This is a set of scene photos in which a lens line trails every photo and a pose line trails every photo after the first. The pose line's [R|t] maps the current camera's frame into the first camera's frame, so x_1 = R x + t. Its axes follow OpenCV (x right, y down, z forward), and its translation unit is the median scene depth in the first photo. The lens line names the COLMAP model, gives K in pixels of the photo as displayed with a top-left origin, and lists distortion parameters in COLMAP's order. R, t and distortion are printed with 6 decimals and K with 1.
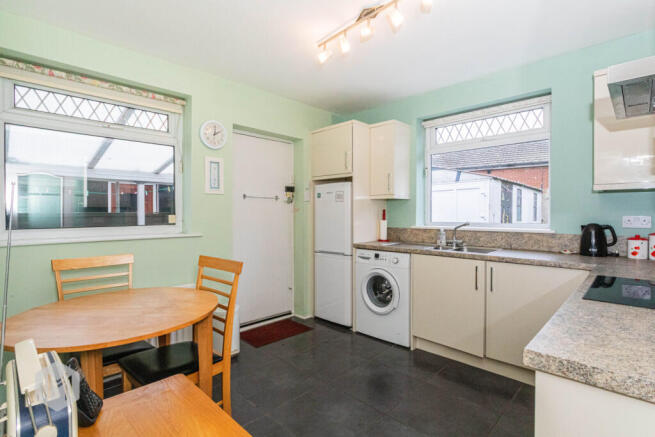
lens RADIAL K [[320.3, 0, 337.8], [0, 320.3, 215.9], [0, 0, 1]] dist [-0.000724, -0.000023]
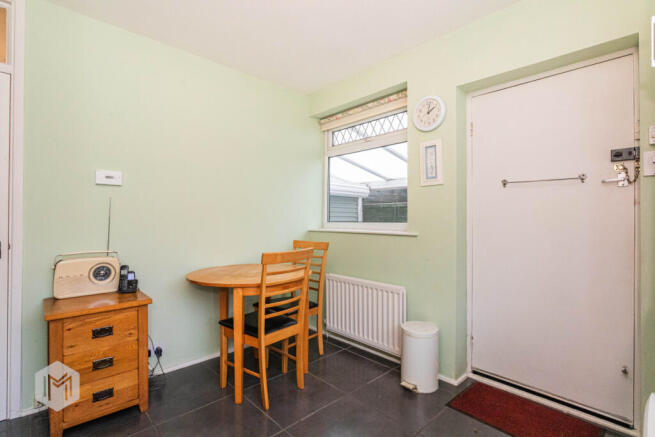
lens RADIAL K [[320.3, 0, 337.8], [0, 320.3, 215.9], [0, 0, 1]] dist [-0.000724, -0.000023]
pose [[-0.059345, -0.003742, -0.998230, 0.462240], [-0.008467, 0.999959, -0.003245, 0.013652], [0.998202, 0.008259, -0.059375, 0.855803]]
